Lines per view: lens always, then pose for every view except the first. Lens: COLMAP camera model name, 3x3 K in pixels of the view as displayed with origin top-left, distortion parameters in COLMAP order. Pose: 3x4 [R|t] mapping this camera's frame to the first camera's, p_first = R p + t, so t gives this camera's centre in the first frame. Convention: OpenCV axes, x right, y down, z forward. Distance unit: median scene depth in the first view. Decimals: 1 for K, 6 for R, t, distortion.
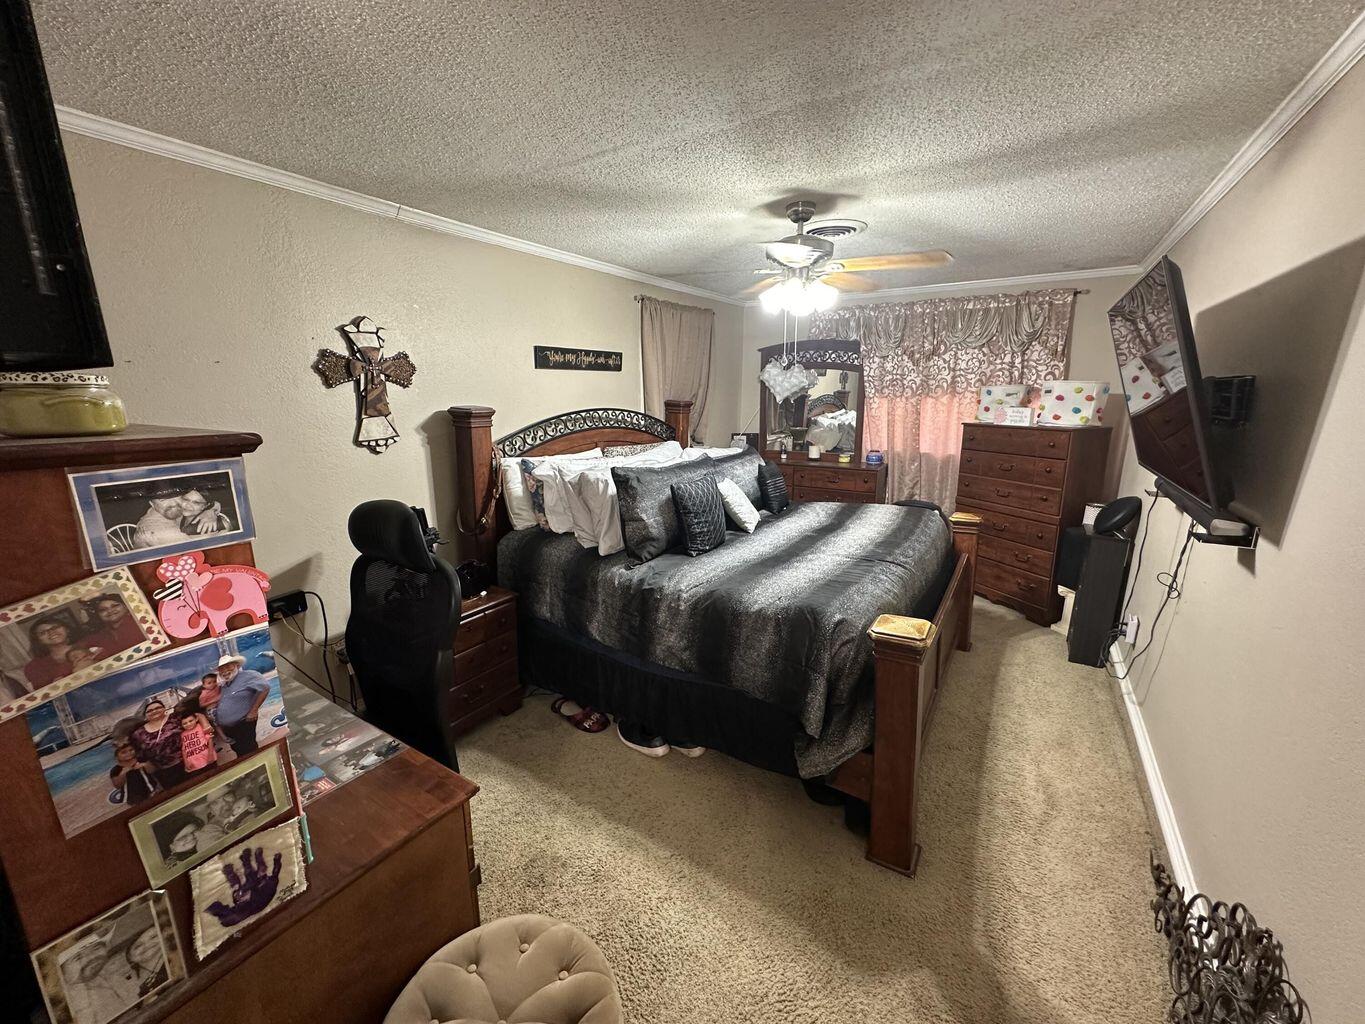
lens RADIAL K [[548.7, 0, 686.6], [0, 548.7, 515.8], [0, 0, 1]] dist [-0.000841, 0.000170]
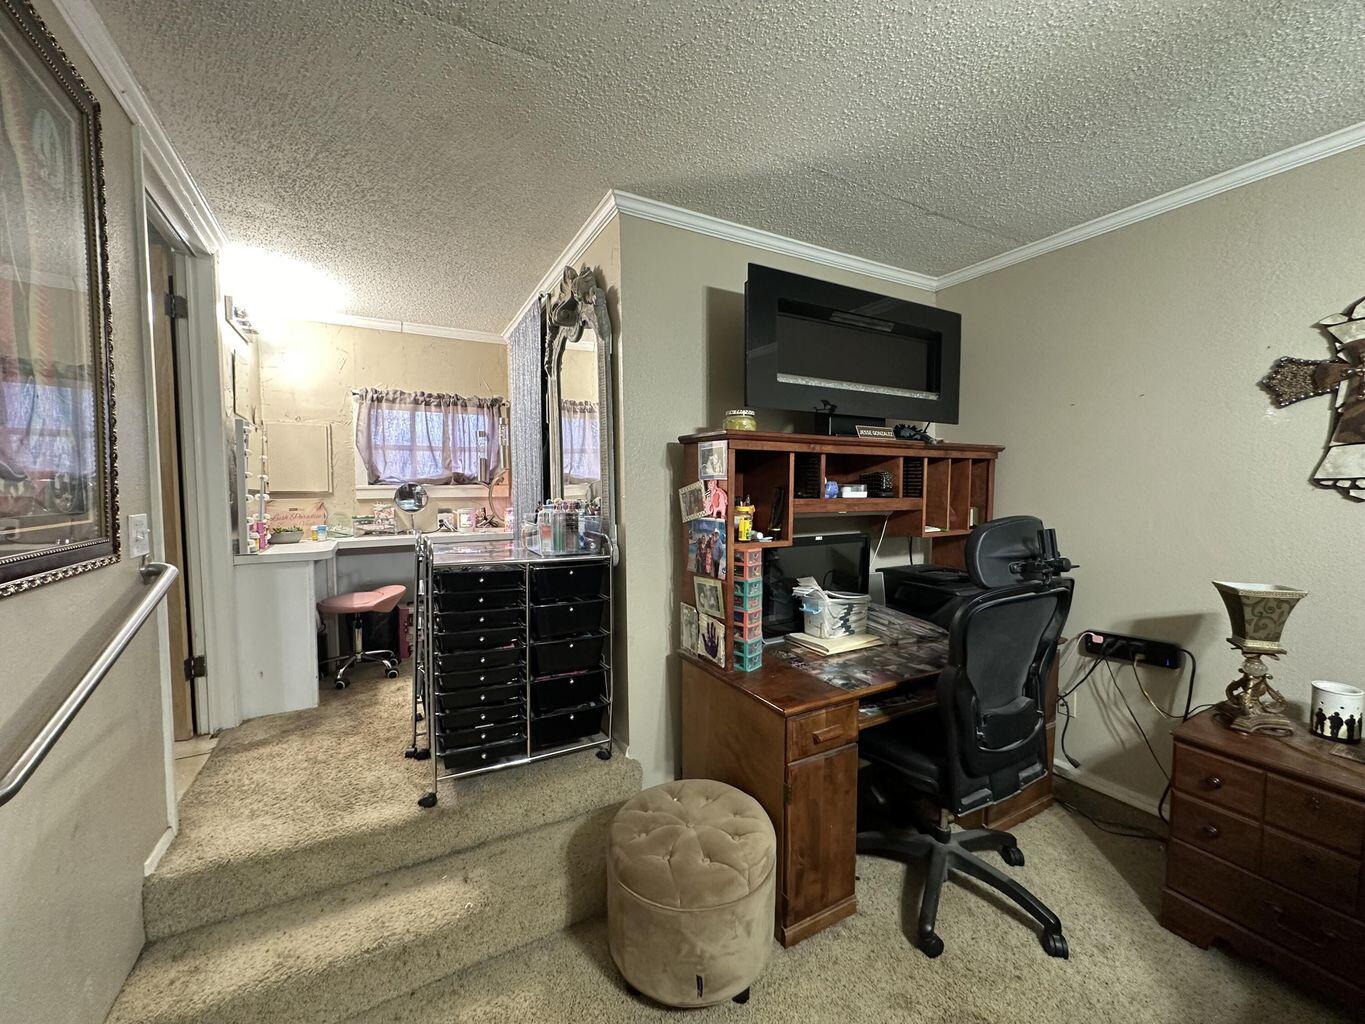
lens RADIAL K [[548.7, 0, 687.7], [0, 548.7, 513.0], [0, 0, 1]] dist [-0.000841, 0.000170]
pose [[-0.489465, 0.044795, -0.870872, 1.135721], [-0.196395, 0.967359, 0.160141, -0.138758], [0.849619, 0.249418, -0.464691, 1.856154]]
